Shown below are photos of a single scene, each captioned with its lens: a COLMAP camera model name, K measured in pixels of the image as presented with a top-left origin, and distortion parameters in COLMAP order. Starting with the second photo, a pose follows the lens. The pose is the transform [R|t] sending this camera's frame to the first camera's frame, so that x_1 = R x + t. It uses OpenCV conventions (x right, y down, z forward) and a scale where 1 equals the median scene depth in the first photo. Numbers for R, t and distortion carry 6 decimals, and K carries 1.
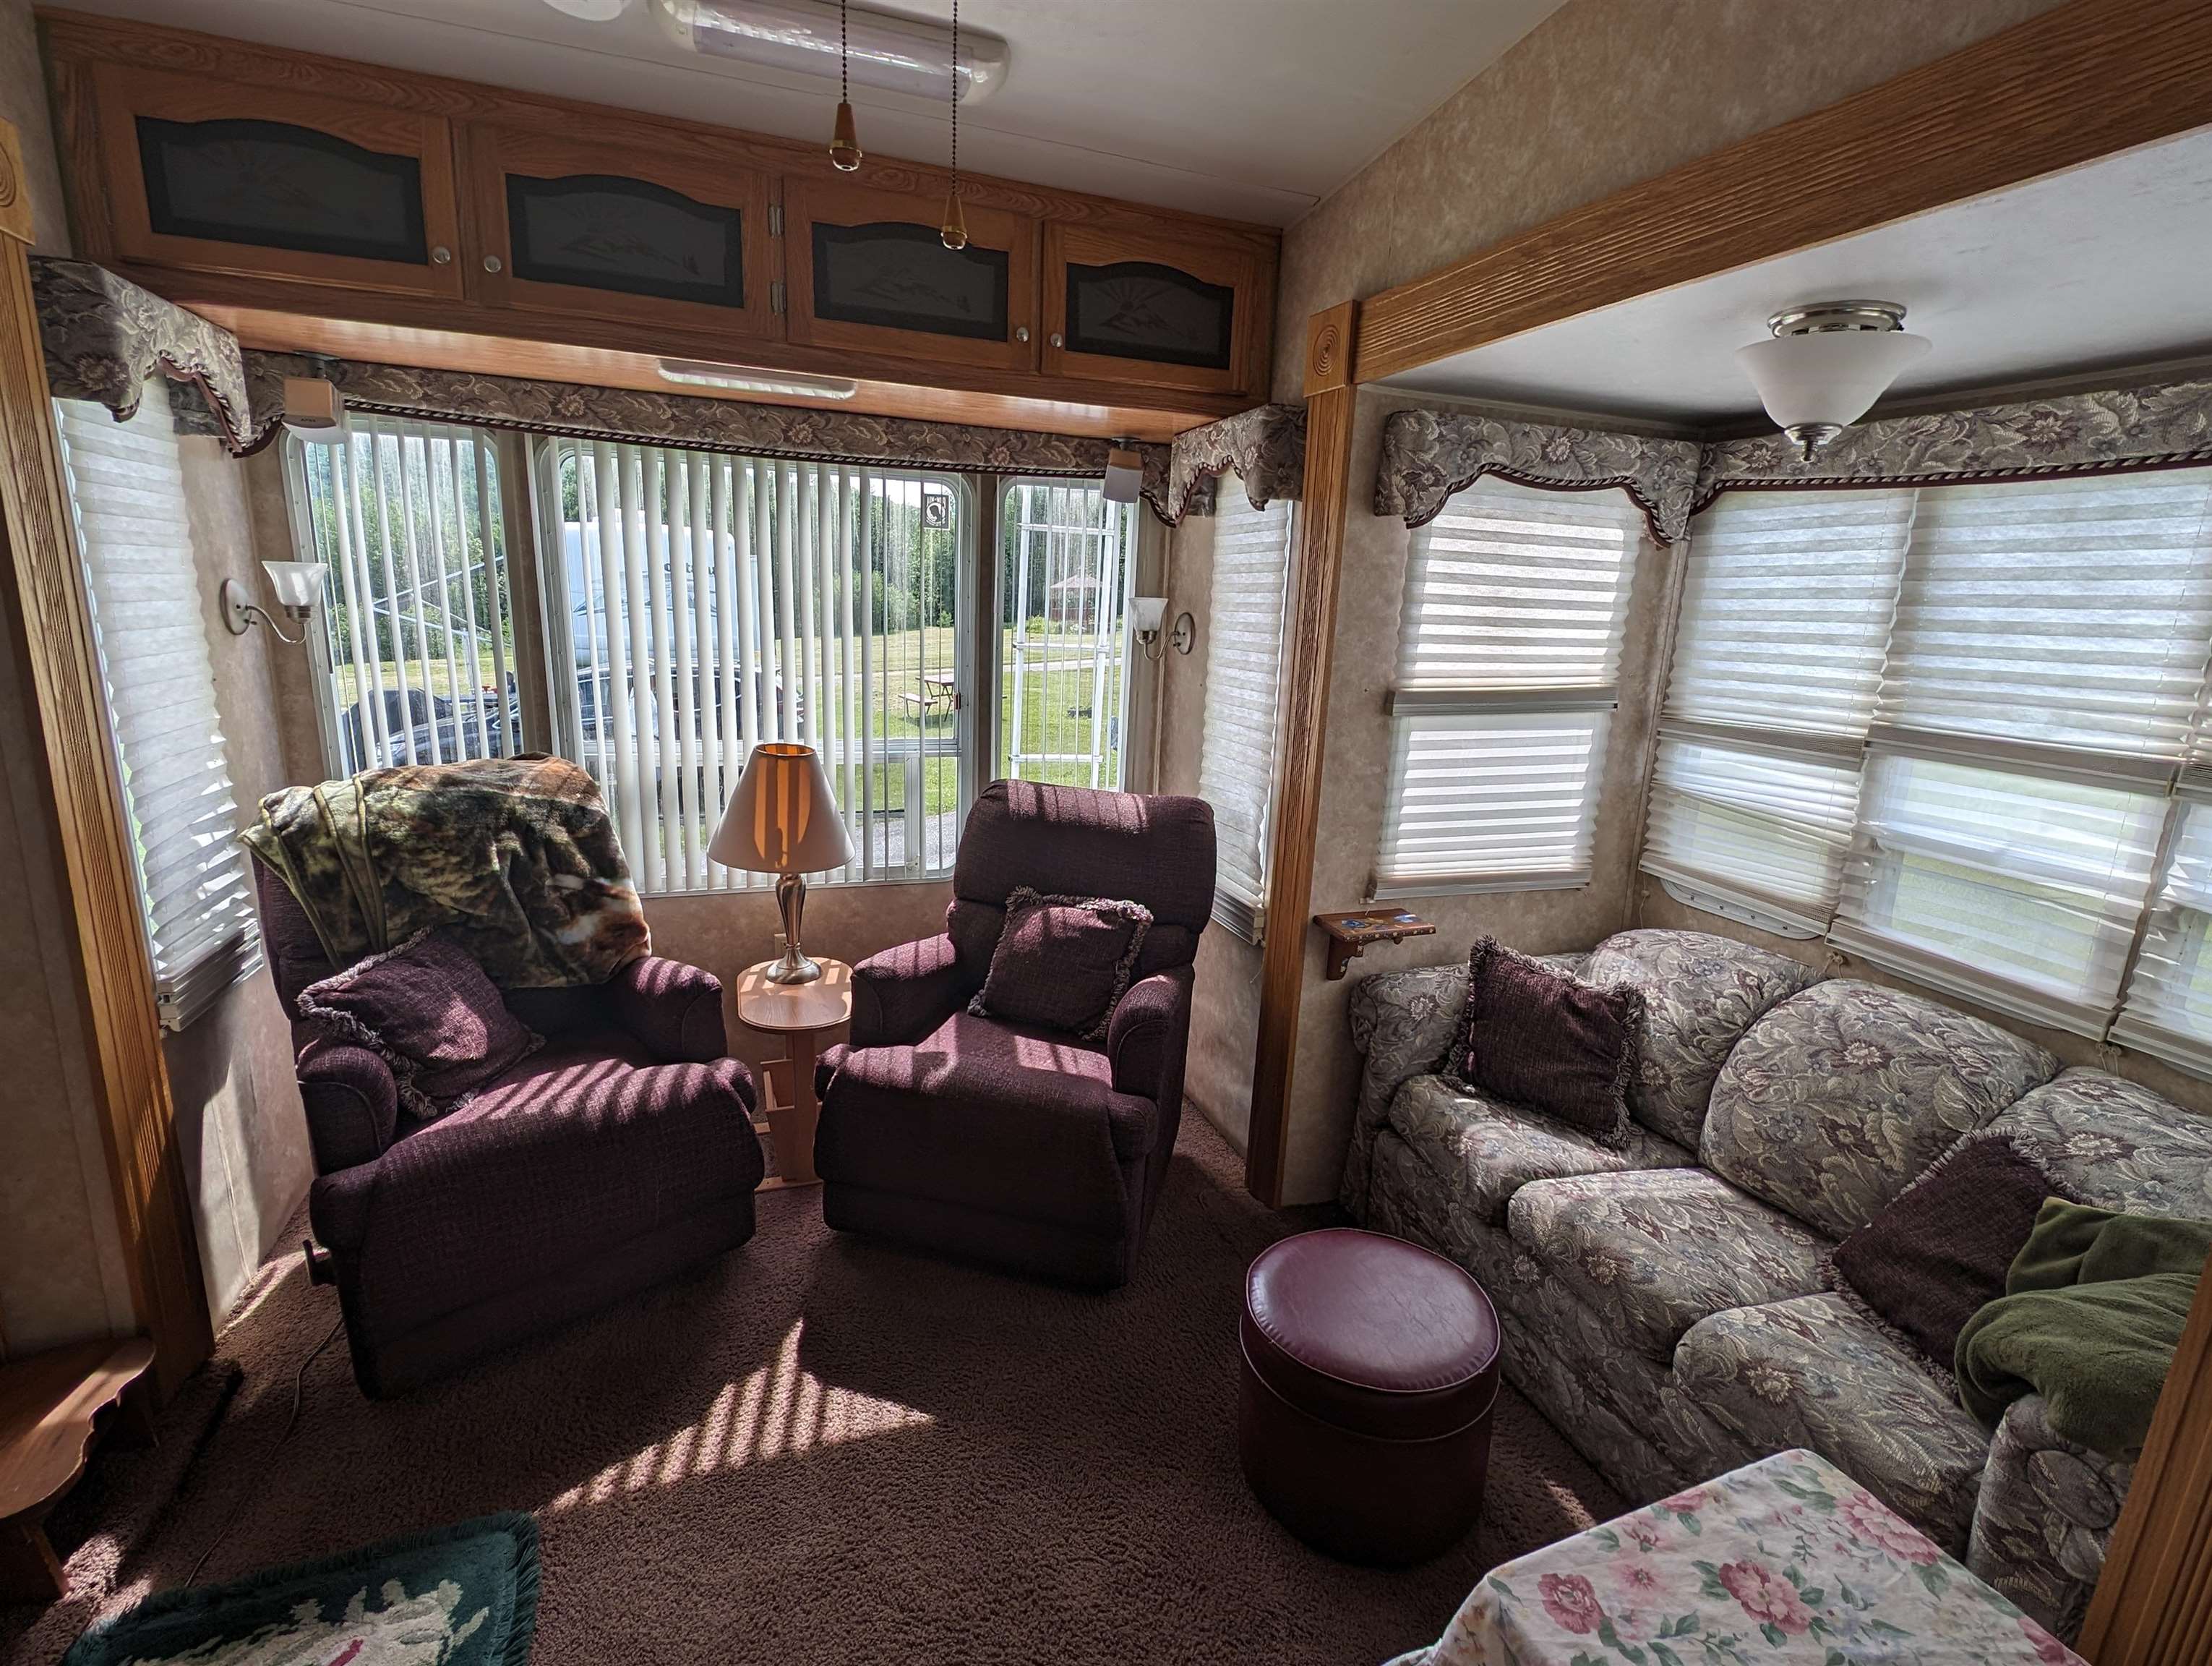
lens RADIAL K [[1037.3, 0, 1109.3], [0, 1037.3, 843.5], [0, 0, 1]] dist [0.014532, -0.011606]
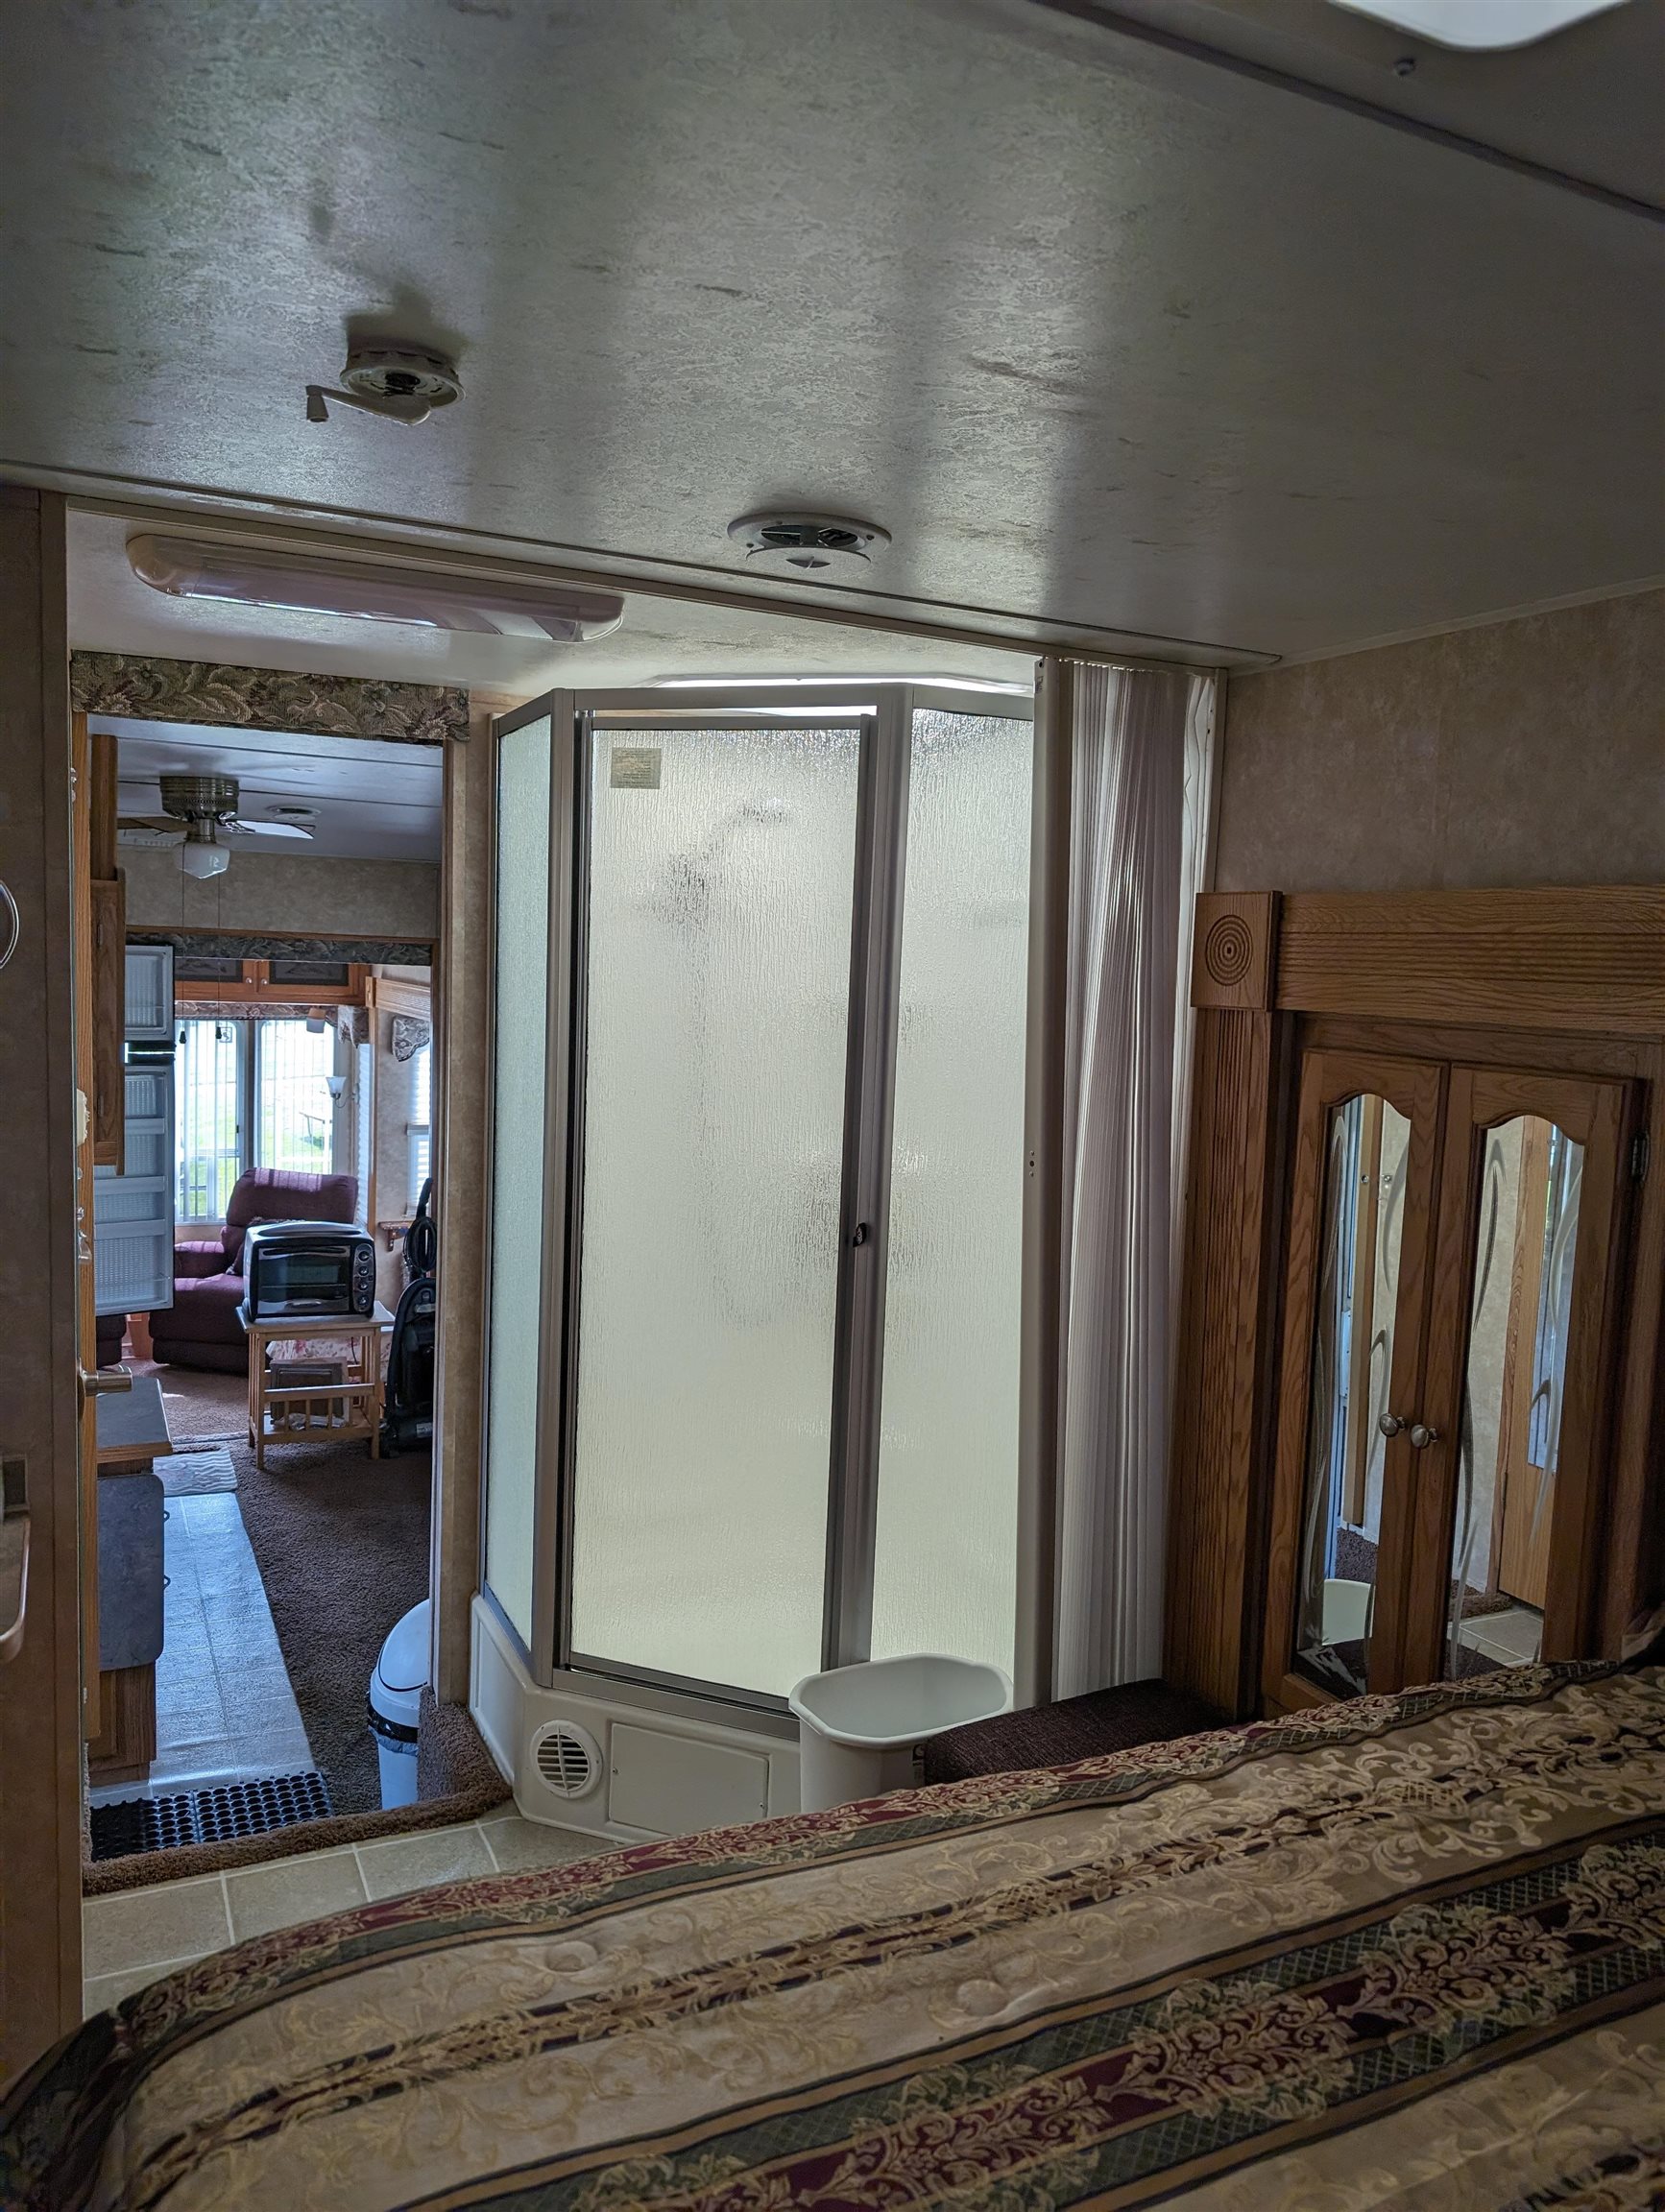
lens RADIAL K [[1534.8, 0, 803.1], [0, 1534.8, 1117.9], [0, 0, 1]] dist [0.001143, -0.003801]
pose [[0.996138, -0.009885, 0.087247, 0.871432], [0.021171, 0.991367, -0.129395, 0.312863], [-0.085214, 0.130743, 0.987747, -2.559519]]
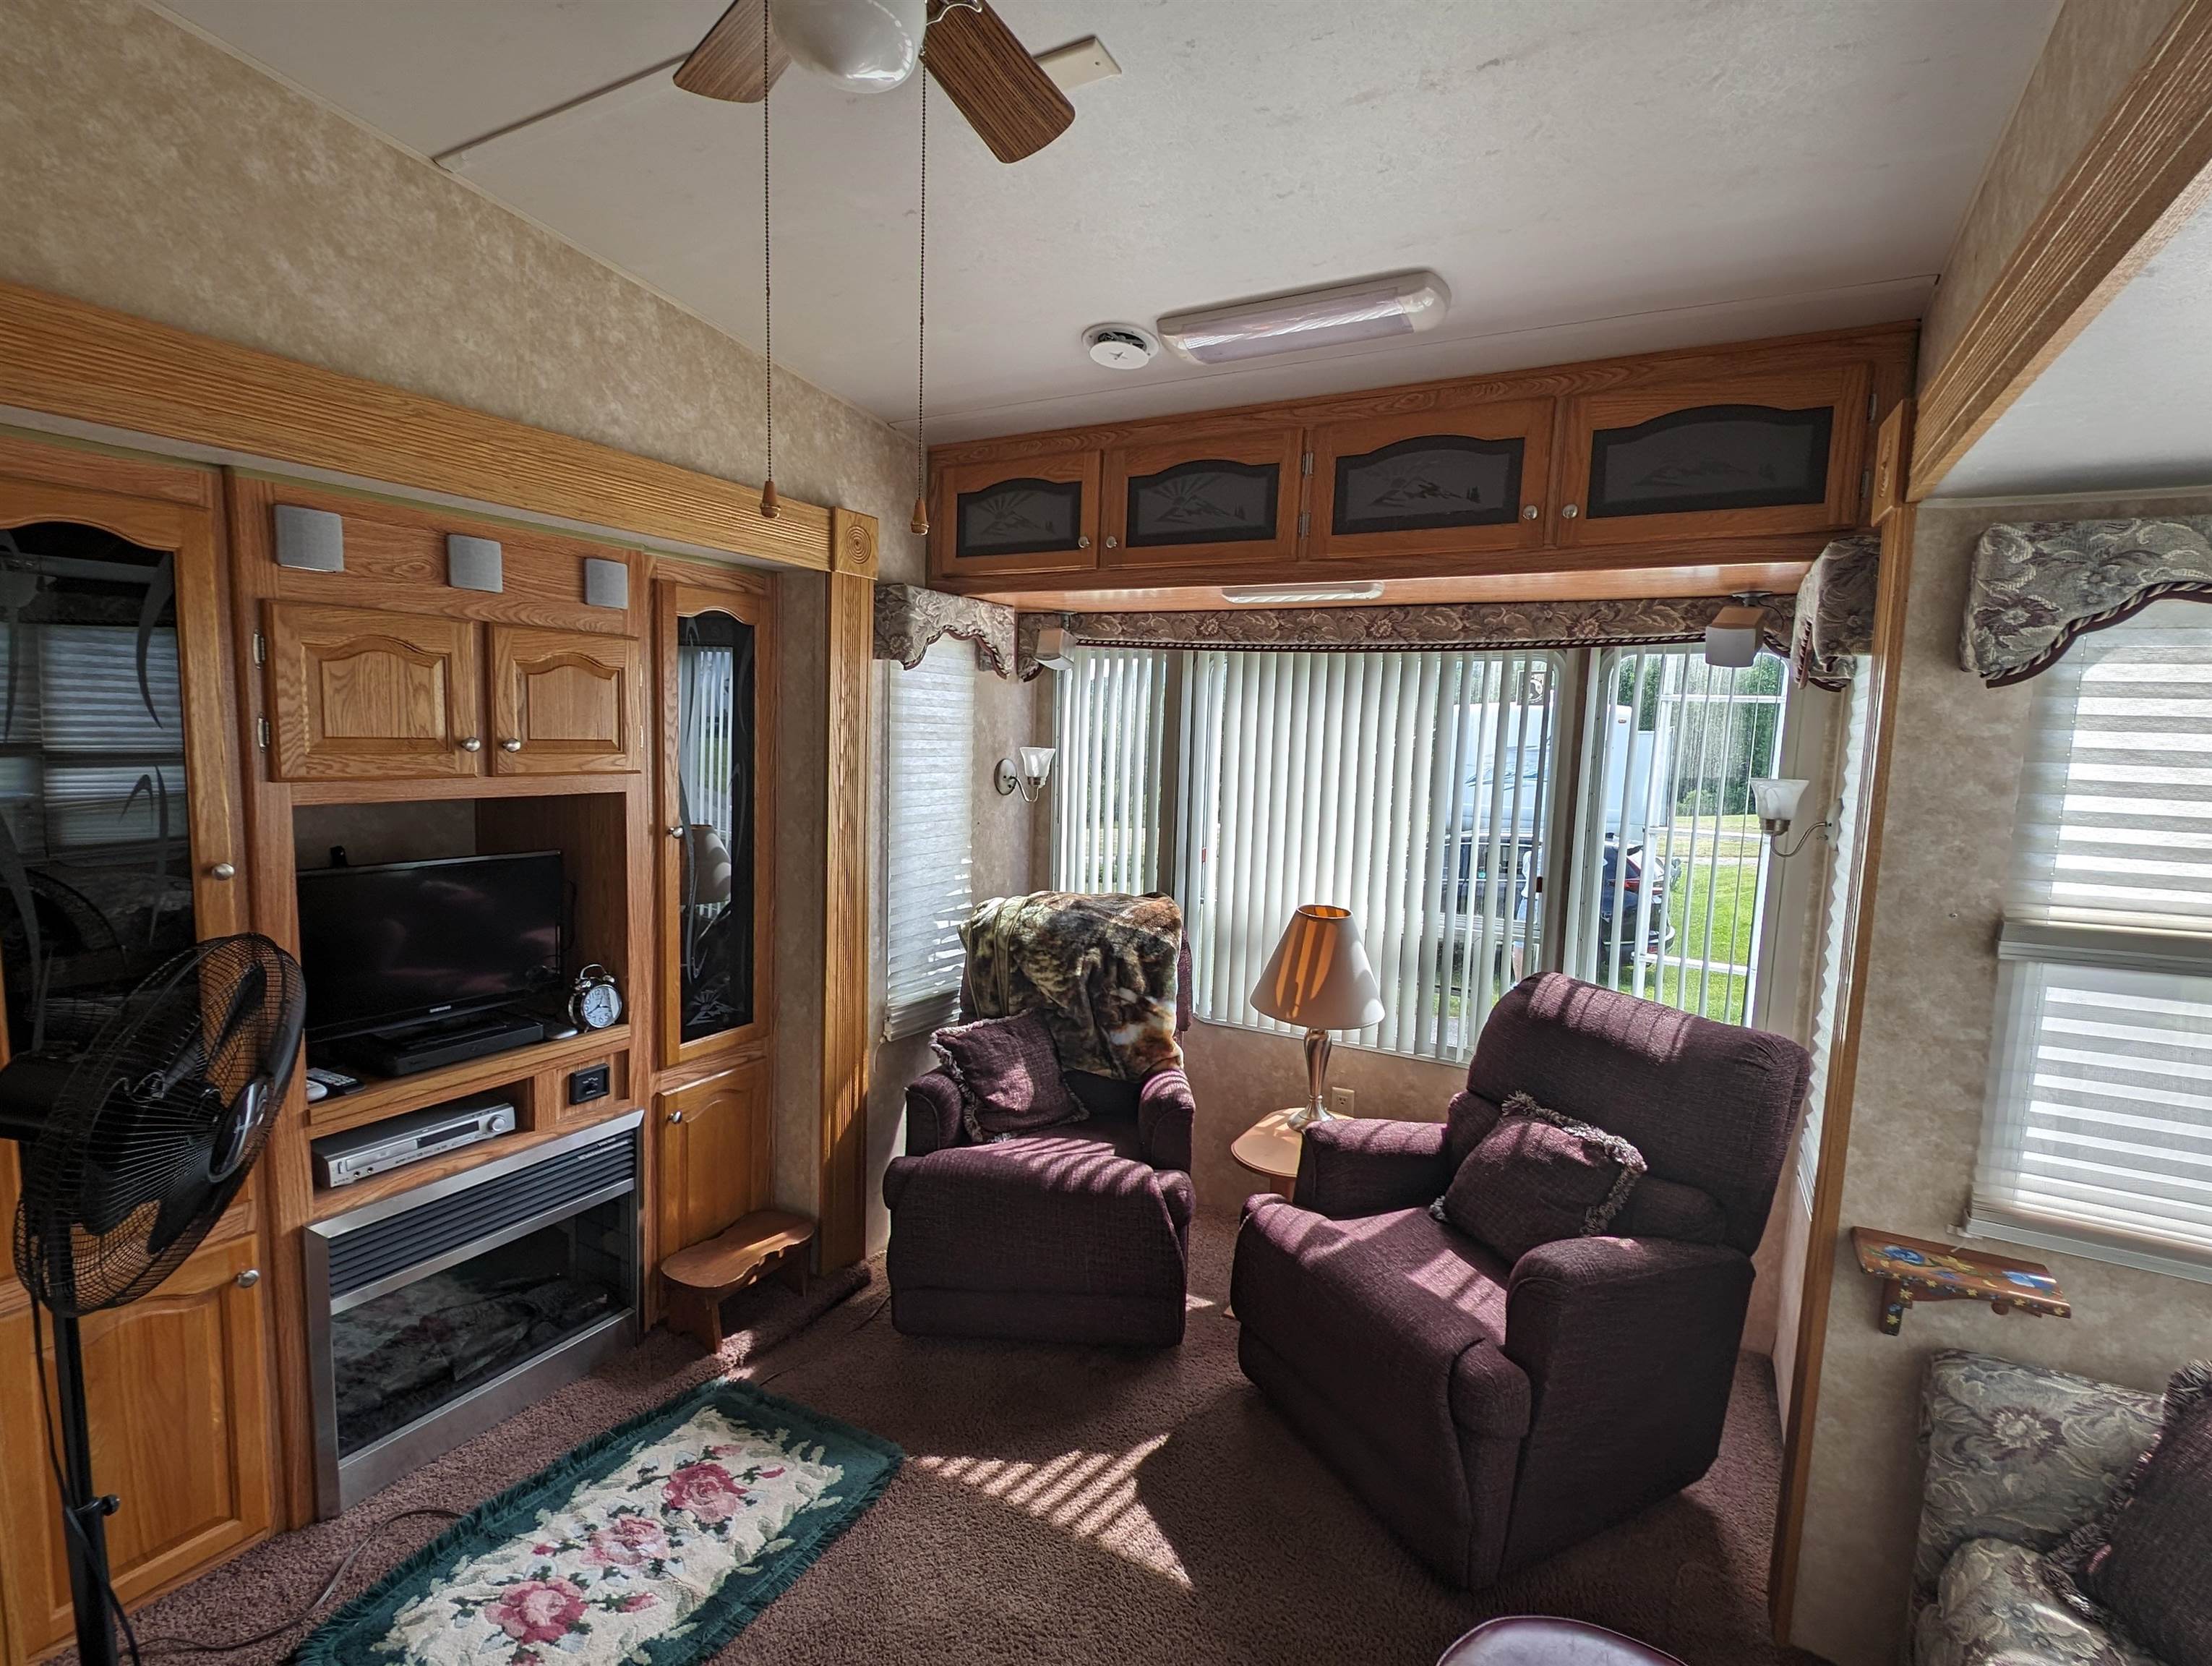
lens RADIAL K [[1037.3, 0, 1109.3], [0, 1037.3, 843.5], [0, 0, 1]] dist [0.014532, -0.011606]
pose [[0.658377, 0.060653, -0.750241, 0.395034], [-0.178742, 0.980834, -0.077561, -0.041277], [0.731158, 0.185164, 0.656599, 0.130689]]
